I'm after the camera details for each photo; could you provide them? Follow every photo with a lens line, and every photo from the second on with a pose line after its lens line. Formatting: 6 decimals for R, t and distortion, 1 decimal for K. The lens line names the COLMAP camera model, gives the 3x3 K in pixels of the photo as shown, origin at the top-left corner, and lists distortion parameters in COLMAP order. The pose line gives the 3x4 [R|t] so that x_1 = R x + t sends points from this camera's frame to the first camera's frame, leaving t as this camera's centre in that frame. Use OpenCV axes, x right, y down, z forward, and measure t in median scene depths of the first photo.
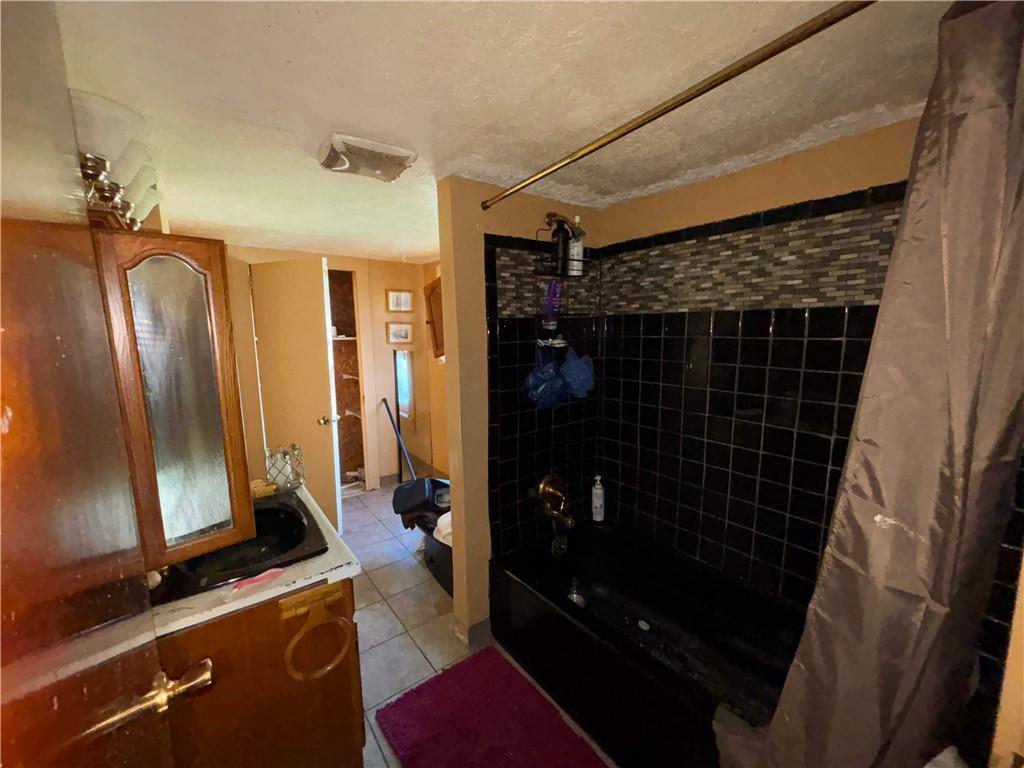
lens RADIAL K [[409.5, 0, 518.5], [0, 409.5, 383.4], [0, 0, 1]] dist [-0.002059, 0.000513]
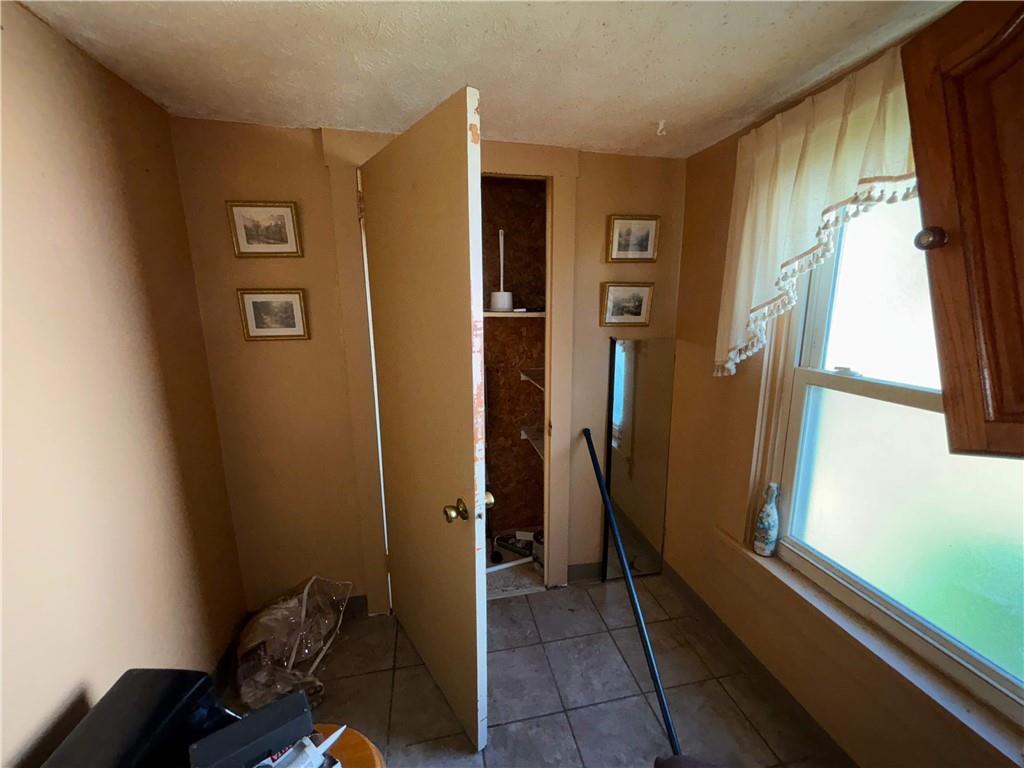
lens RADIAL K [[409.5, 0, 513.3], [0, 409.5, 384.0], [0, 0, 1]] dist [-0.002059, 0.000513]
pose [[0.896610, 0.090208, -0.433536, -0.188490], [-0.061427, 0.994902, 0.079975, -0.058027], [0.438541, -0.045076, 0.897580, 0.485728]]
